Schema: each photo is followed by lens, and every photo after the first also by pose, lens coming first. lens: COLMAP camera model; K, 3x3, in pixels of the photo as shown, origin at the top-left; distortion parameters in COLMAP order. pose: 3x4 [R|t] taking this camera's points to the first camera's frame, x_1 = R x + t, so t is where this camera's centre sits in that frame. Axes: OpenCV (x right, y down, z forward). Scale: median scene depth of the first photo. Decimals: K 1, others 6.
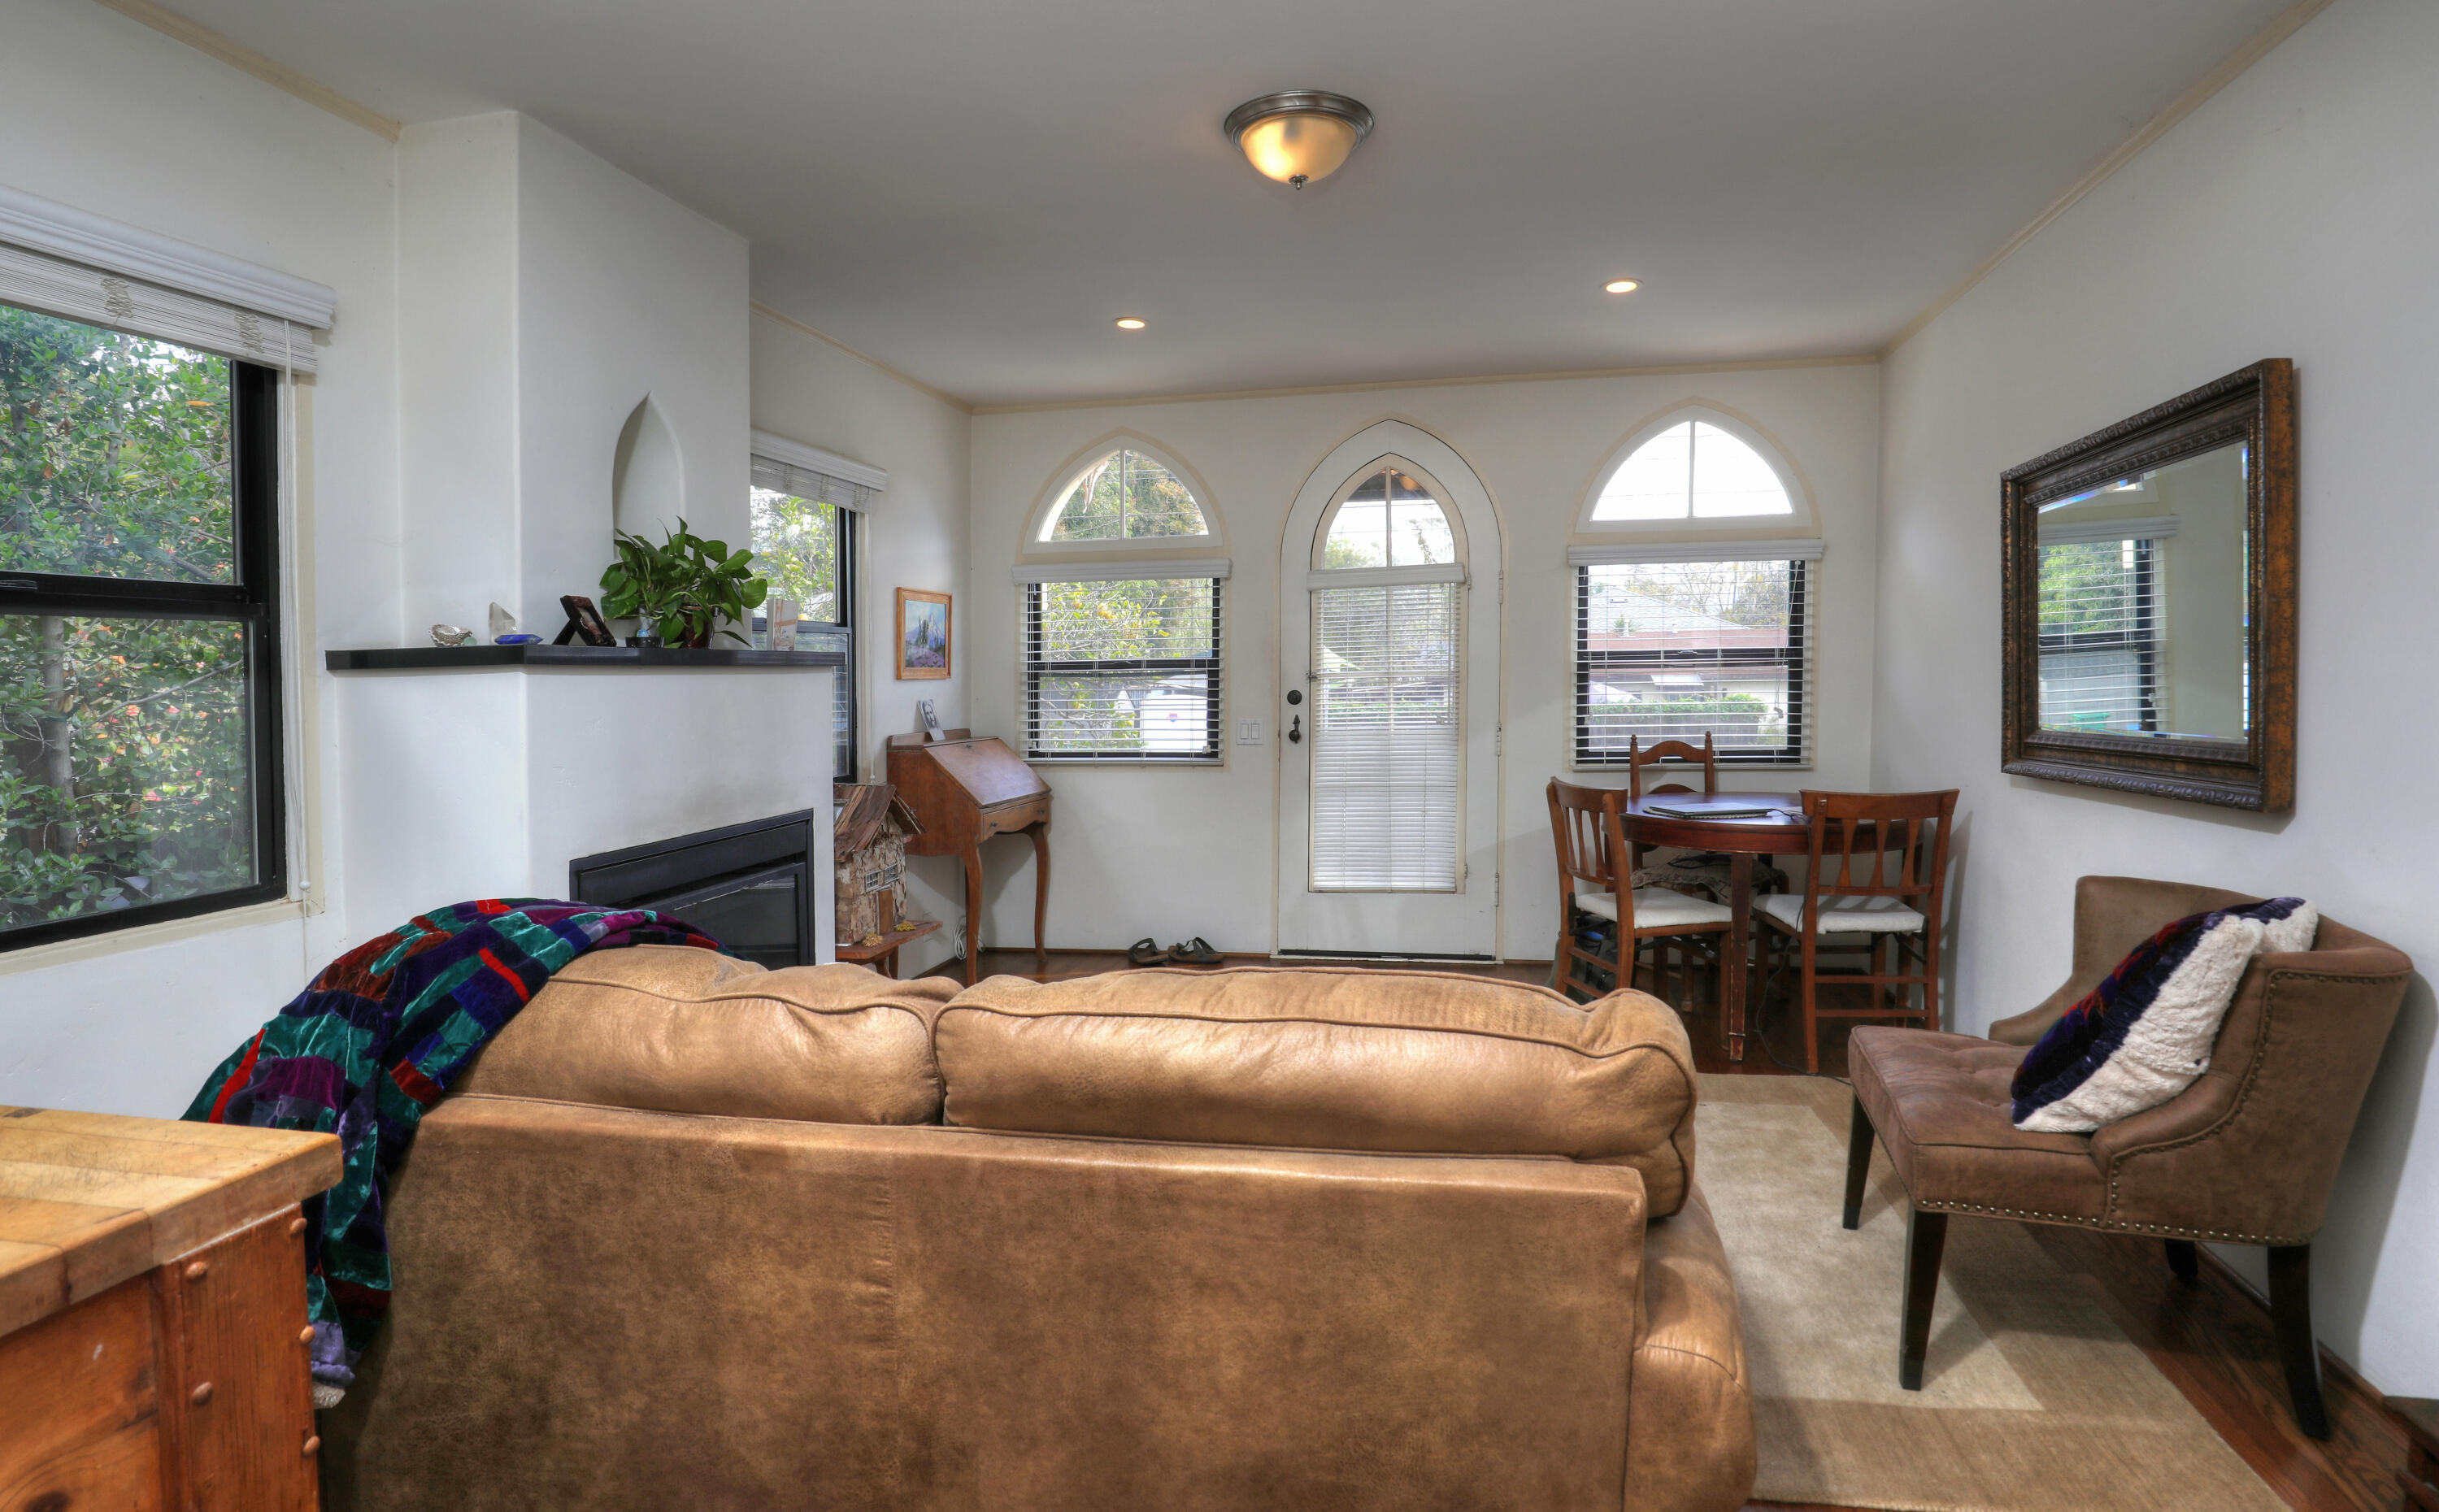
lens RADIAL K [[1168.6, 0, 1275.8], [0, 1168.6, 706.8], [0, 0, 1]] dist [-0.021567, 0.000744]
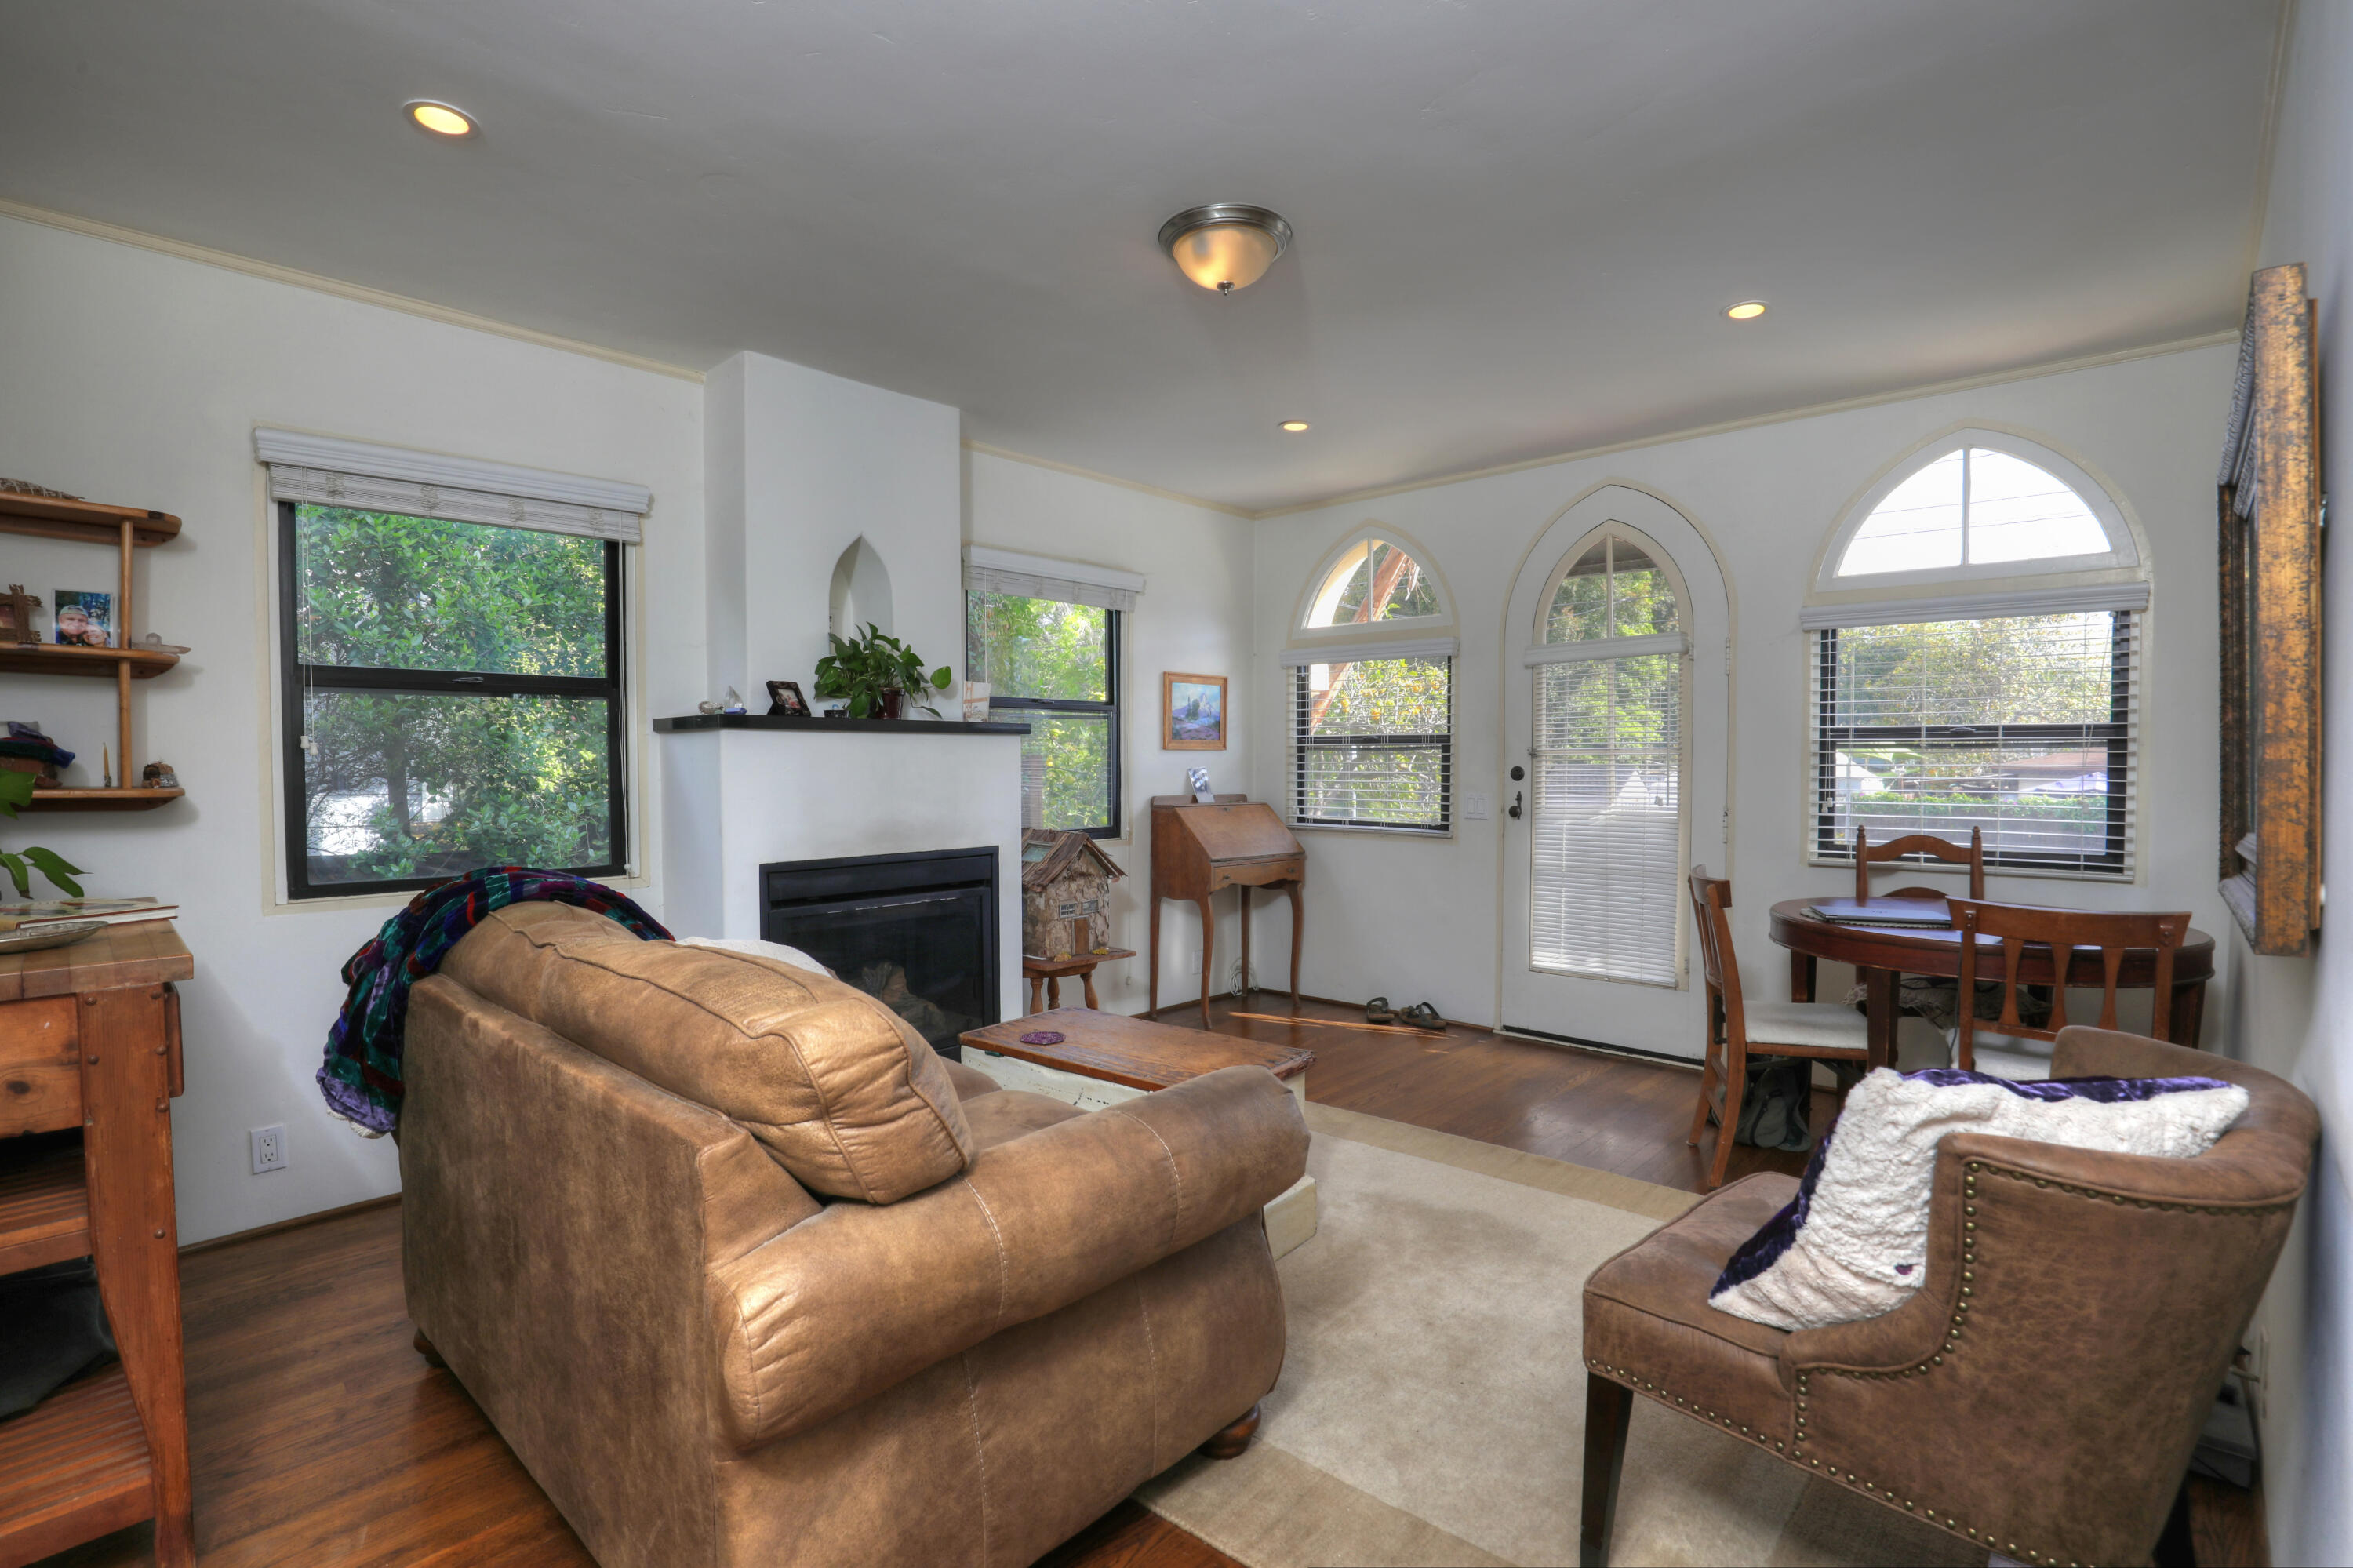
lens RADIAL K [[1091.9, 0, 1178.0], [0, 1091.9, 777.7], [0, 0, 1]] dist [-0.024396, 0.000187]
pose [[0.848912, 0.026895, -0.527849, 0.291447], [-0.031214, 0.999512, 0.000728, 0.004131], [0.527611, 0.015858, 0.849338, 0.066497]]
